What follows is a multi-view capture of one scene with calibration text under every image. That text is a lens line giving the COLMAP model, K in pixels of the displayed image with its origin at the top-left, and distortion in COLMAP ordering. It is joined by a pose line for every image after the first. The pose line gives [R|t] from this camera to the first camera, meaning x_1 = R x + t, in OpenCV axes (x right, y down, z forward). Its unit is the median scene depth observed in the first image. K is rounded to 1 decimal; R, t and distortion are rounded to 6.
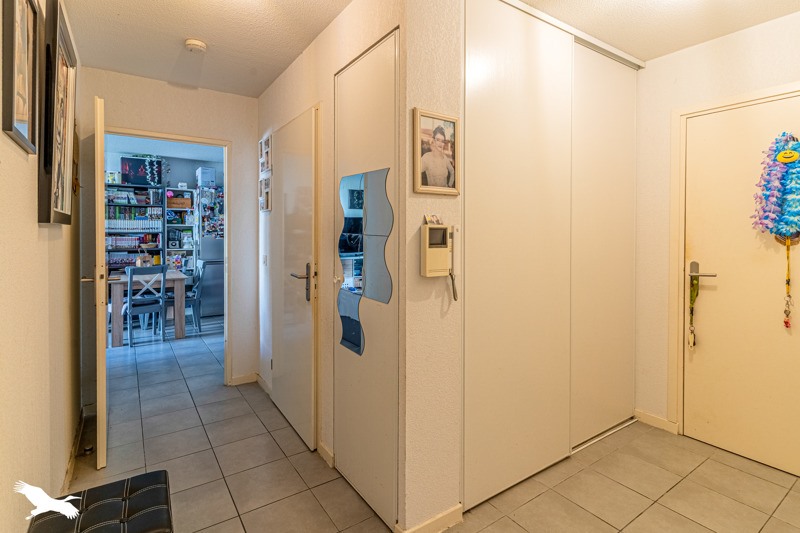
lens RADIAL K [[405.8, 0, 415.6], [0, 405.8, 235.2], [0, 0, 1]] dist [-0.000200, 0.000304]
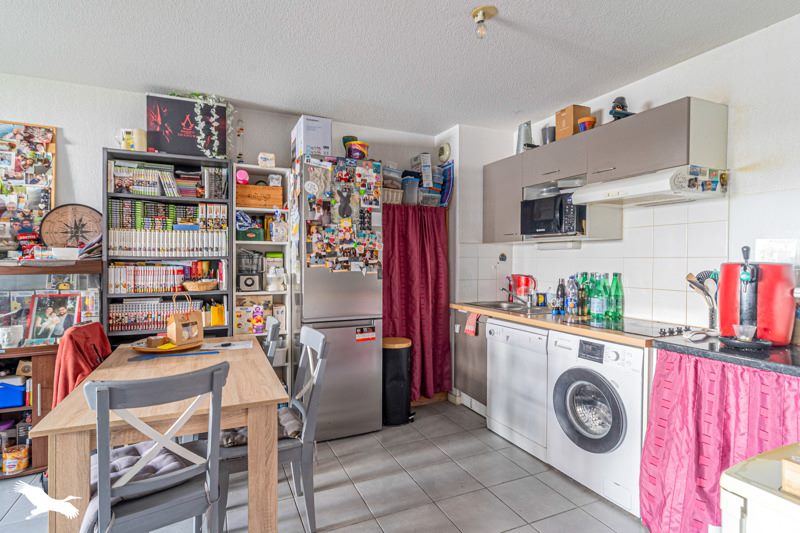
lens RADIAL K [[405.8, 0, 398.7], [0, 405.8, 264.5], [0, 0, 1]] dist [-0.000200, 0.000304]
pose [[0.981805, 0.003261, -0.189861, -0.337320], [-0.003051, 0.999994, 0.001398, -0.000054], [0.189865, -0.000793, 0.981810, 0.572214]]
